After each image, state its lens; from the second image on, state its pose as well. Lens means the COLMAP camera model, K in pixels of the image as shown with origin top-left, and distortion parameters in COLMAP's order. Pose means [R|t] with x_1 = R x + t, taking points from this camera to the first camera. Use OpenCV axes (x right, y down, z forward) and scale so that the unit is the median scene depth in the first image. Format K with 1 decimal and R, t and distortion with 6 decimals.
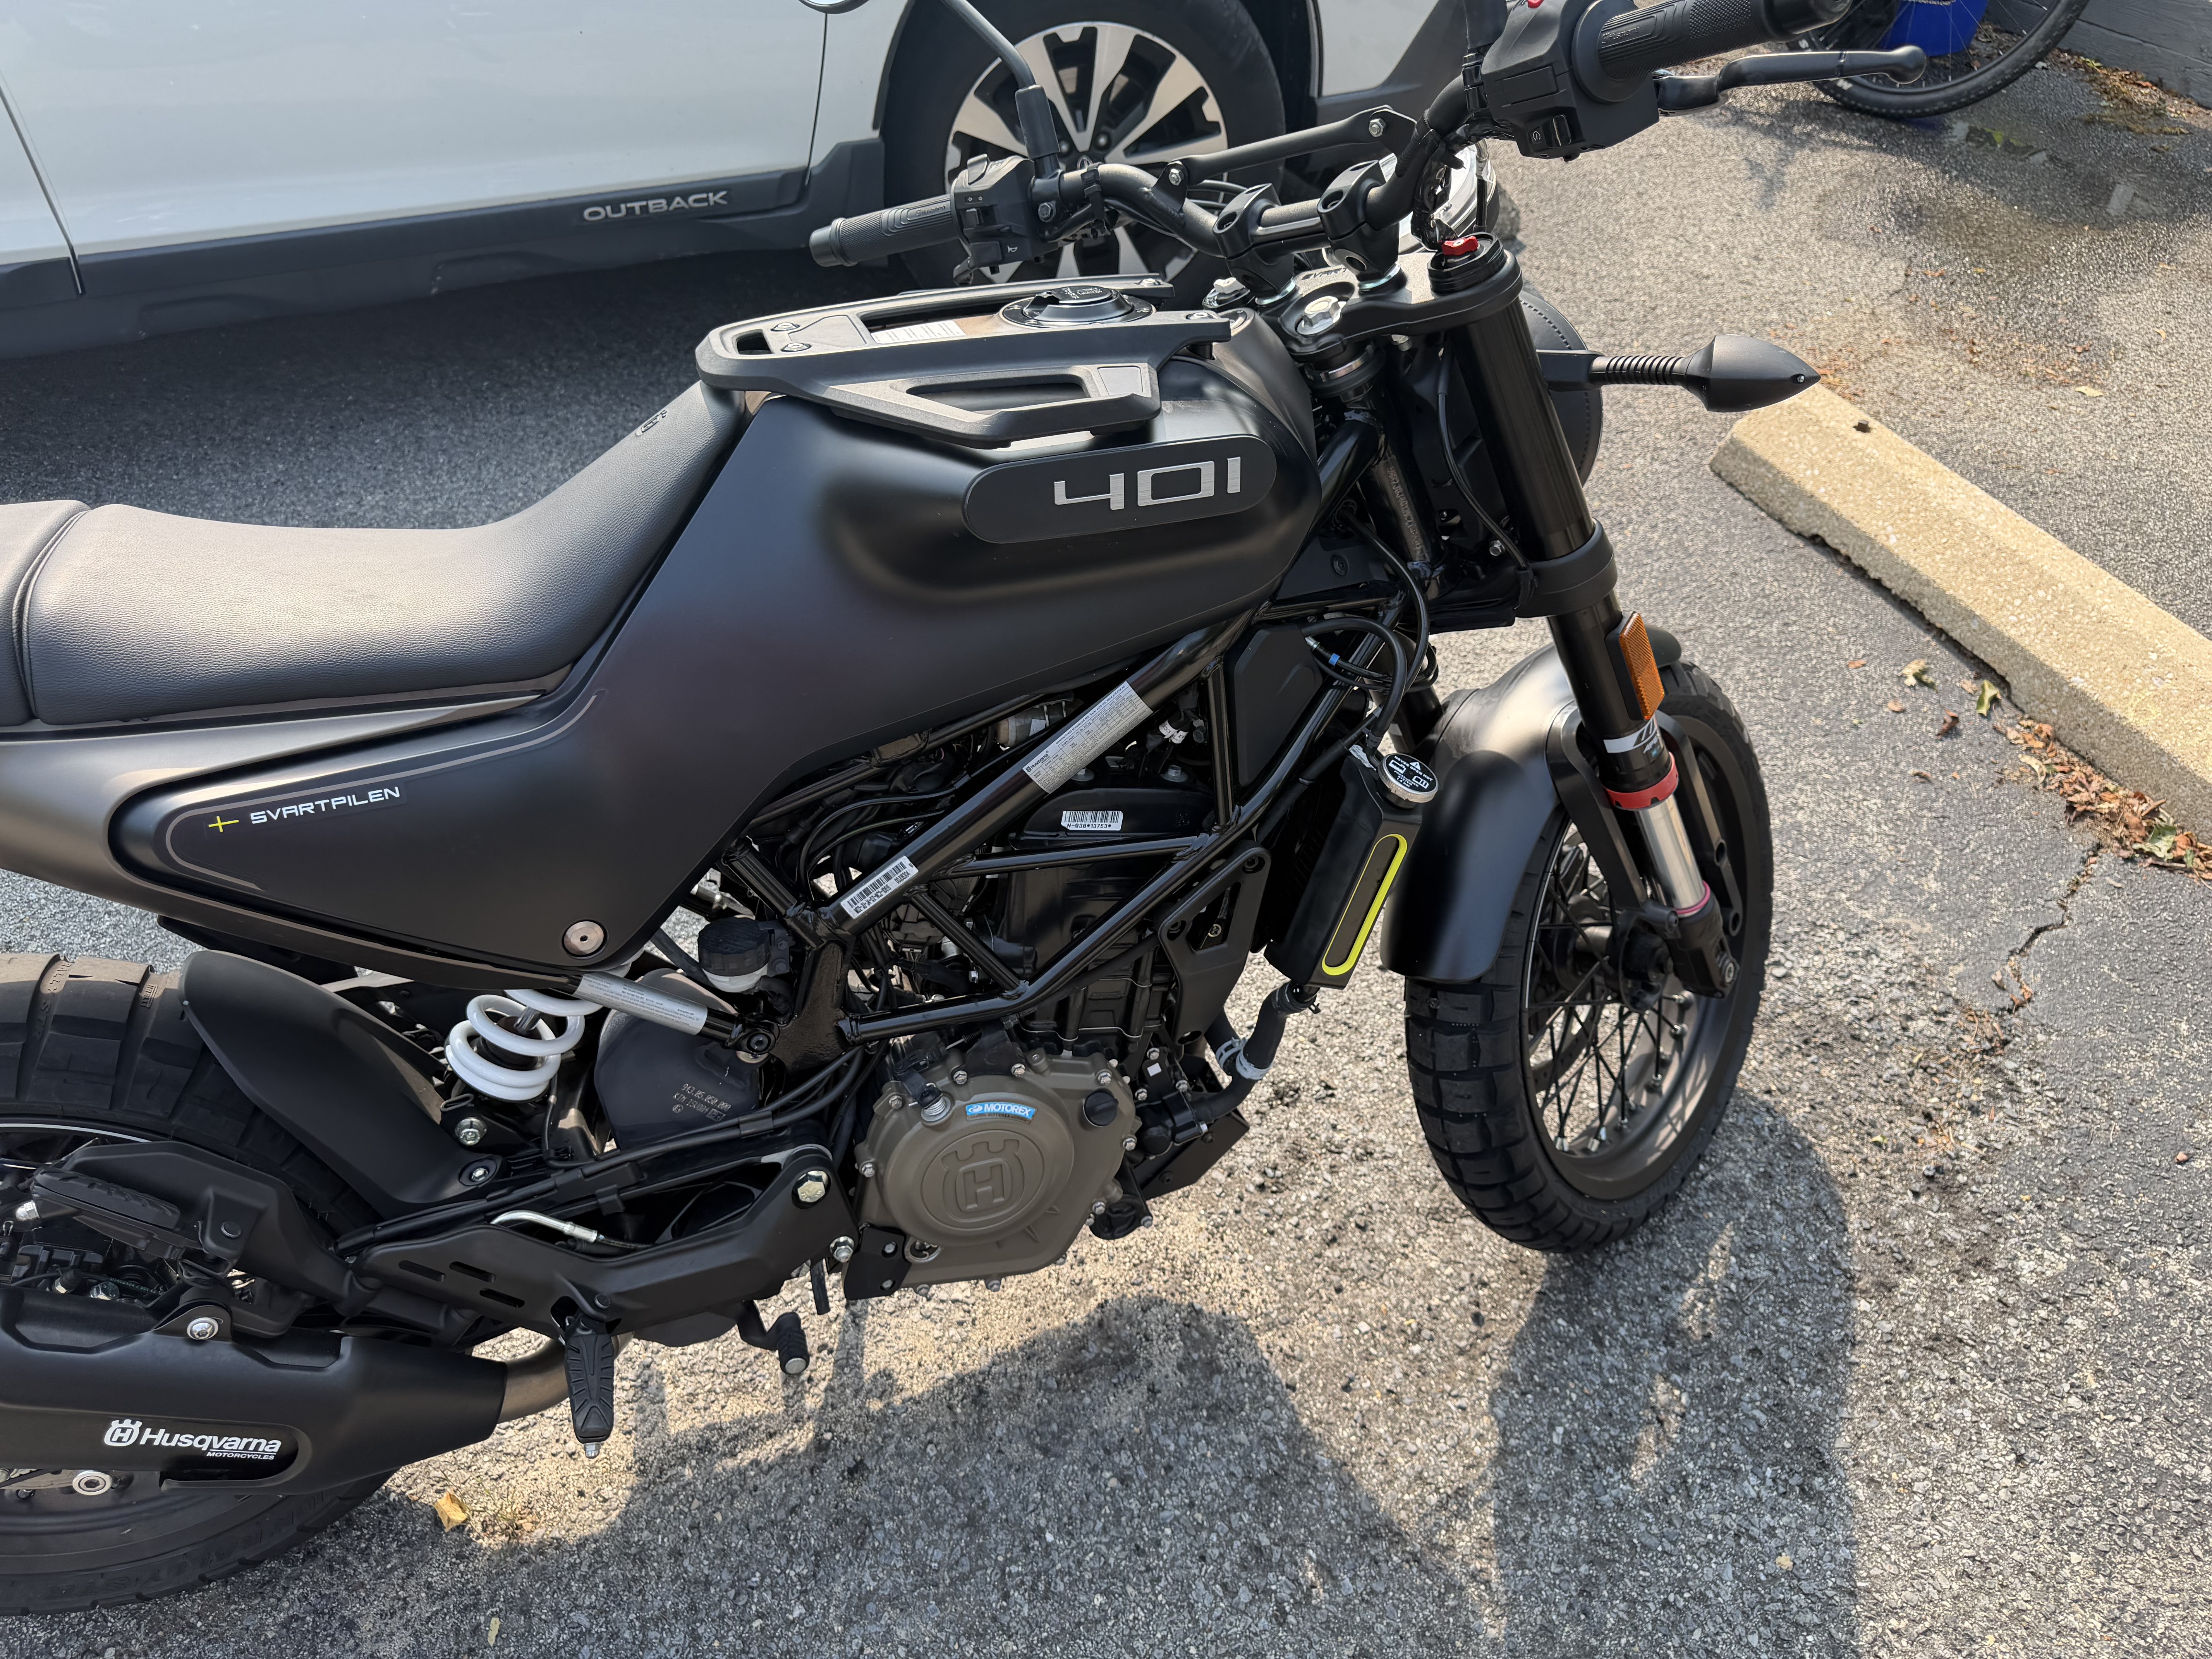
lens RADIAL K [[1630.1, 0, 1095.0], [0, 1630.1, 823.6], [0, 0, 1]] dist [0.050379, -0.078380]
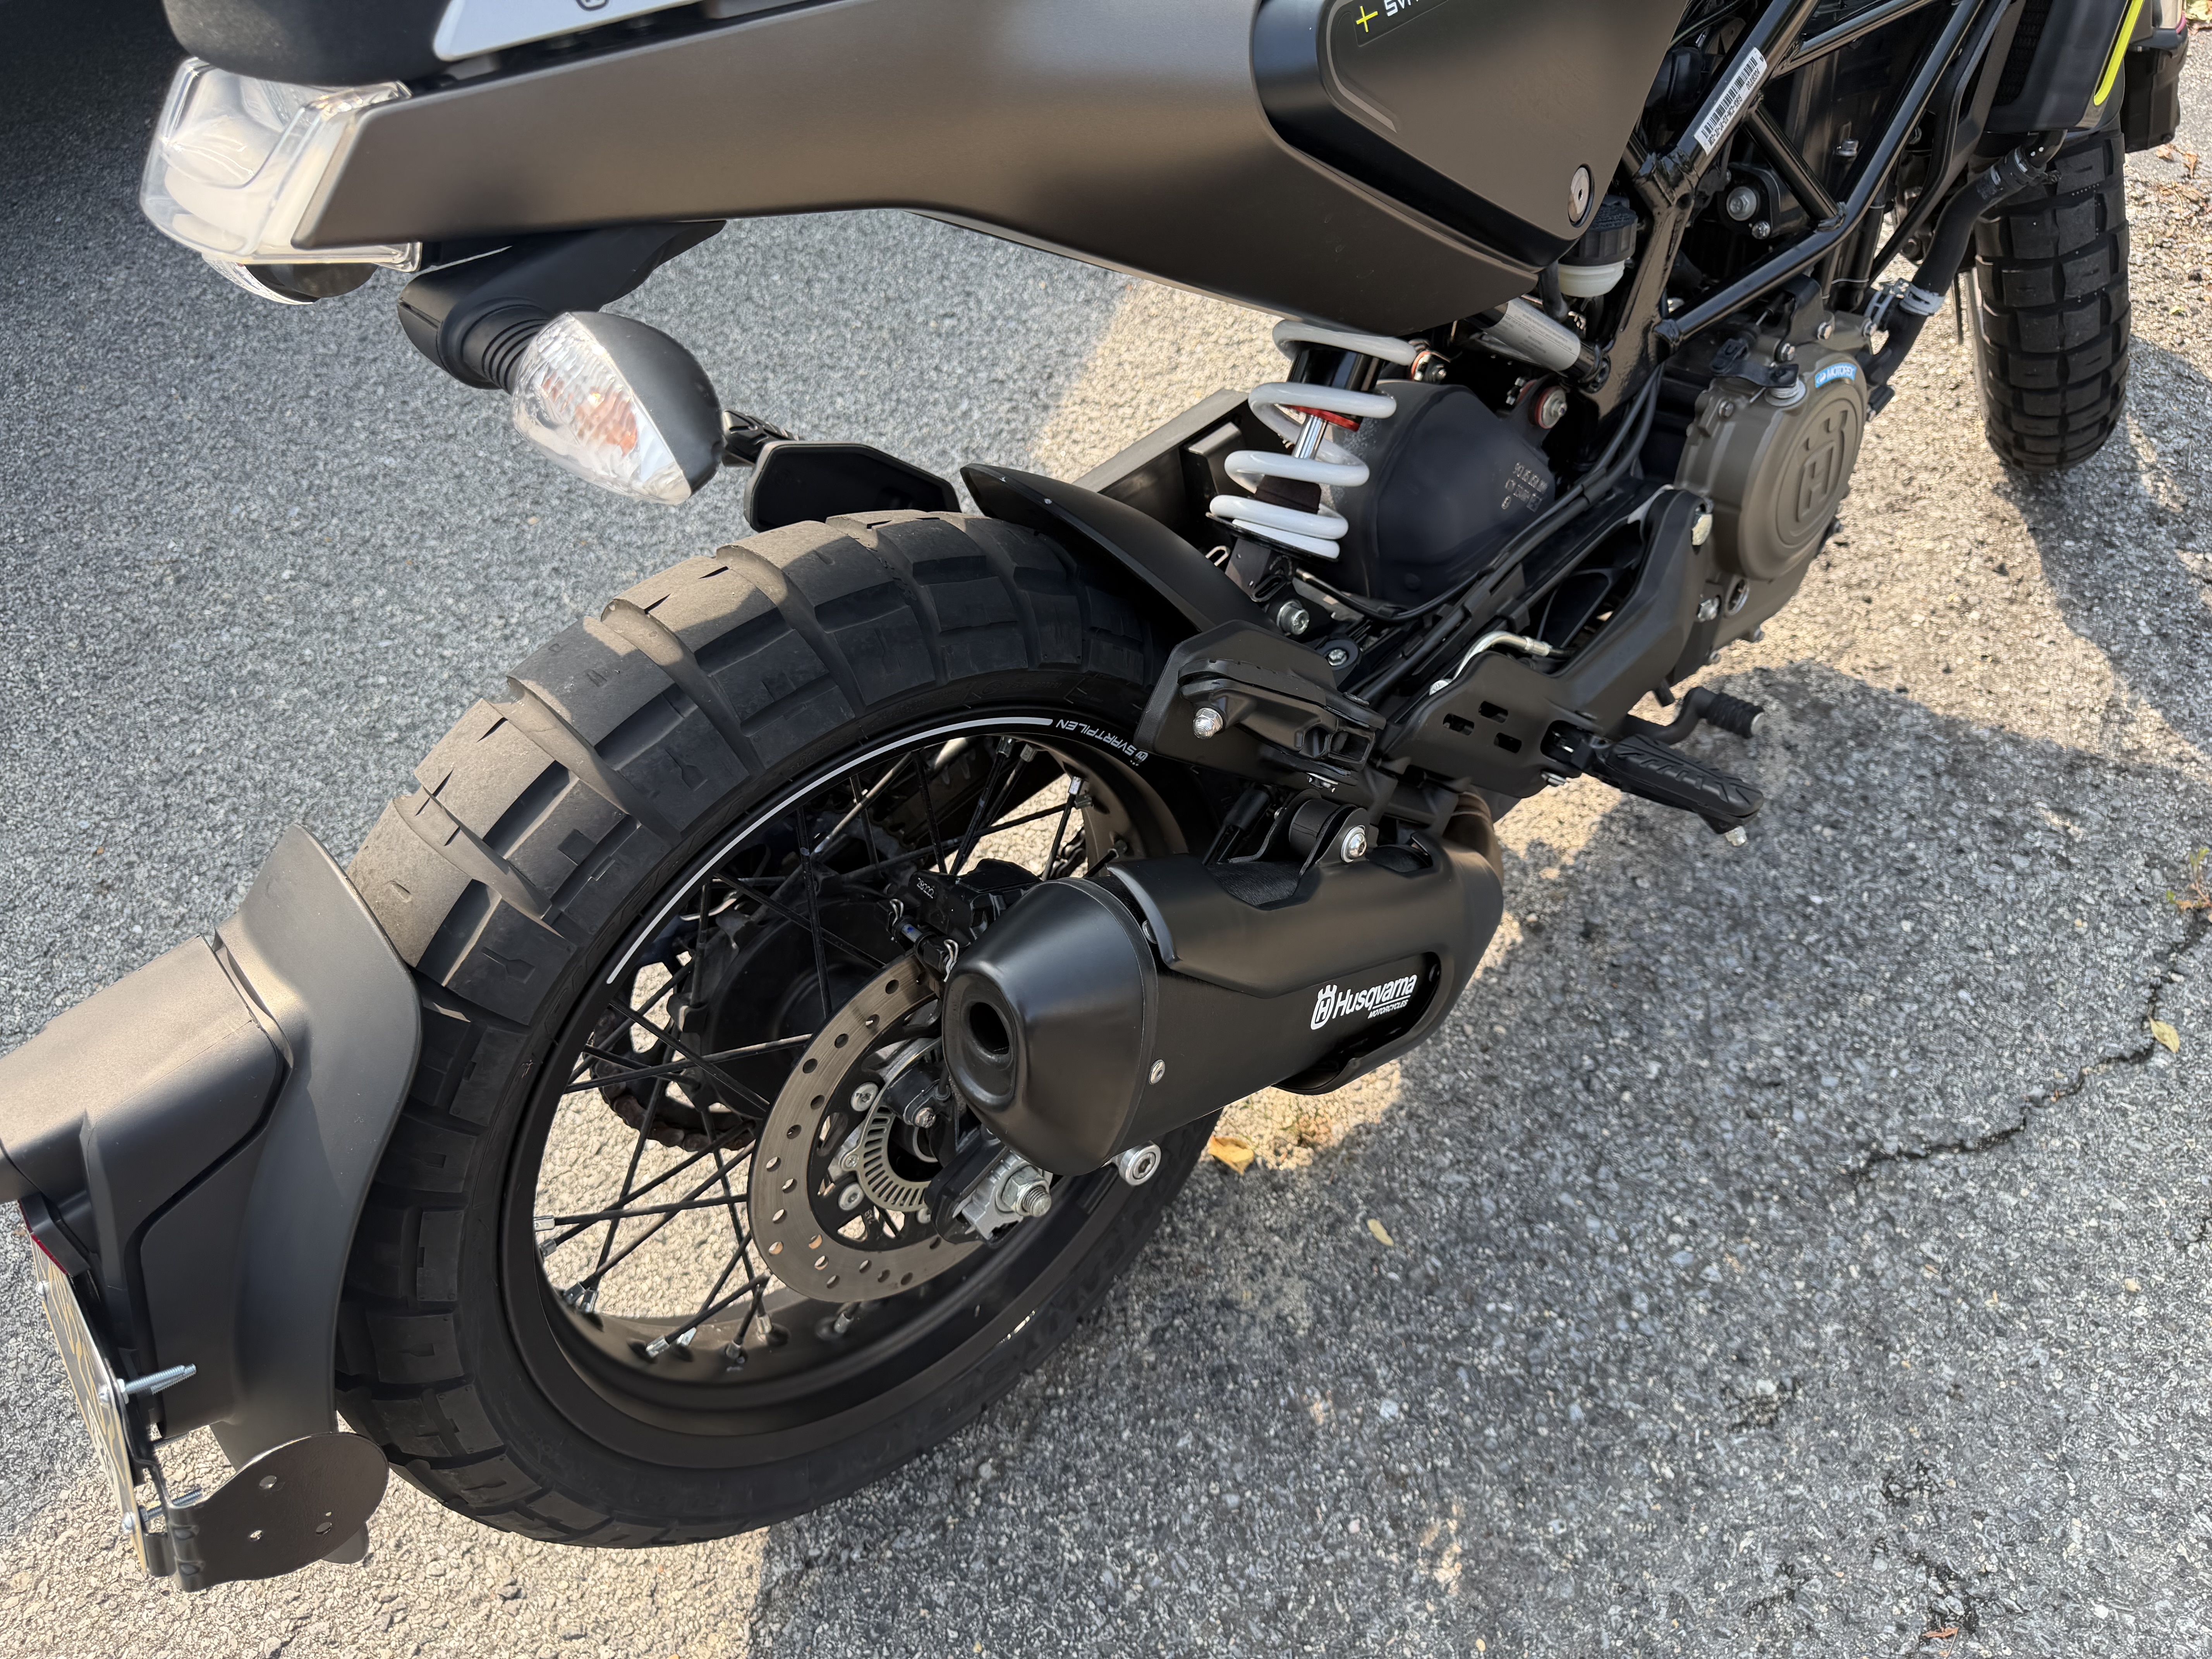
lens RADIAL K [[1630.1, 0, 1103.6], [0, 1630.1, 825.6], [0, 0, 1]] dist [0.050379, -0.078380]
pose [[0.890762, -0.377690, 0.252771, -0.584884], [0.341002, 0.923125, 0.177644, 0.093369], [-0.300433, -0.072043, 0.951078, 0.239178]]
